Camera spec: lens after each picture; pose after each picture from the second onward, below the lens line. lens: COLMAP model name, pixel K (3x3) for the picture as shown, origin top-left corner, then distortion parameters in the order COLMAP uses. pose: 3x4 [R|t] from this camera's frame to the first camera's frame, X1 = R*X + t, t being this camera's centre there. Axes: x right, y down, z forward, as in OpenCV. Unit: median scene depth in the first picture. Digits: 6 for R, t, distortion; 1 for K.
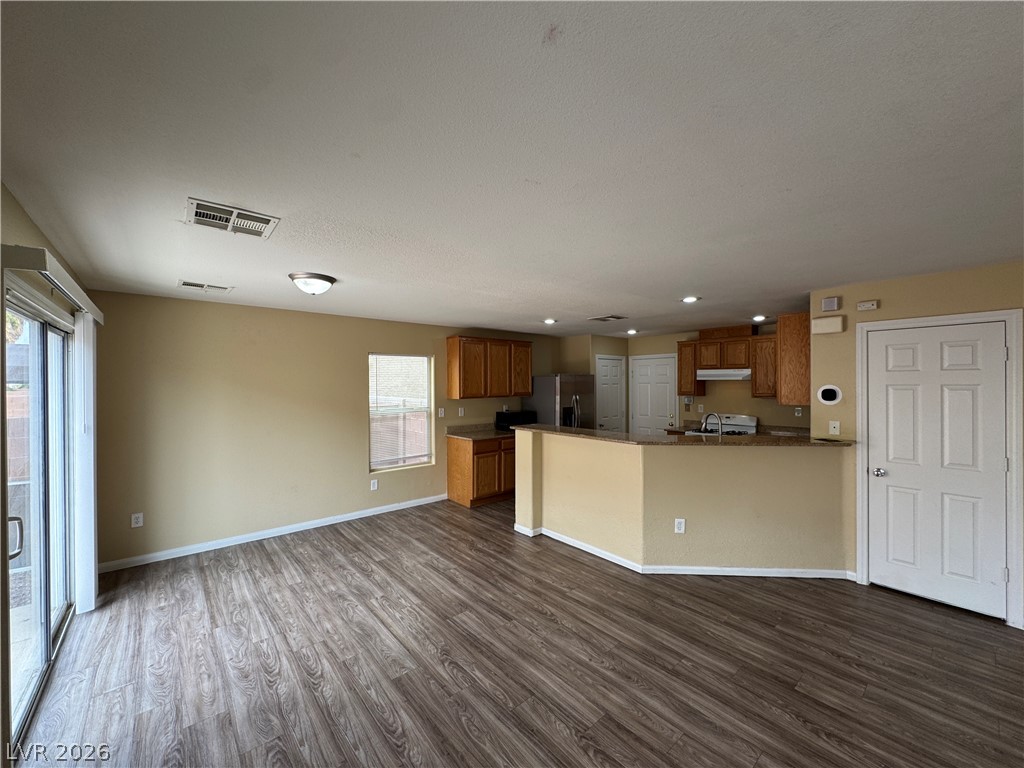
lens RADIAL K [[408.9, 0, 515.1], [0, 408.9, 381.6], [0, 0, 1]] dist [-0.000745, -0.000007]
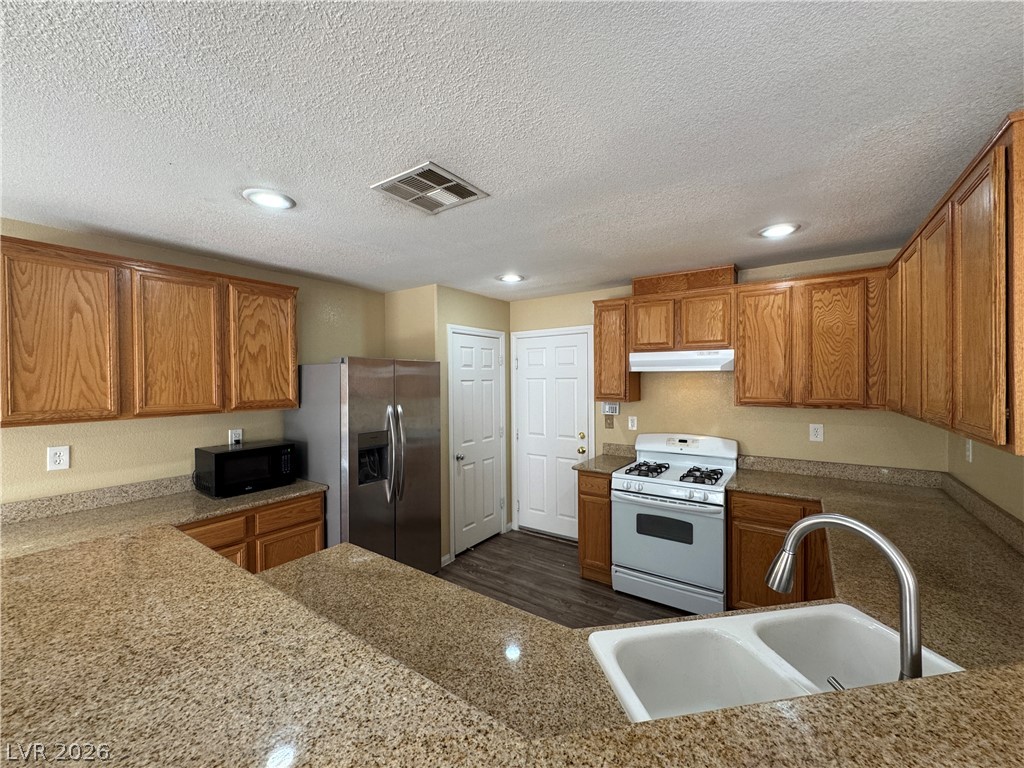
lens RADIAL K [[408.9, 0, 512.7], [0, 408.9, 381.1], [0, 0, 1]] dist [-0.000745, -0.000007]
pose [[0.972117, -0.005628, 0.234431, 0.169918], [0.003782, 0.999958, 0.008323, 0.003071], [-0.234468, -0.007204, 0.972097, 0.512394]]
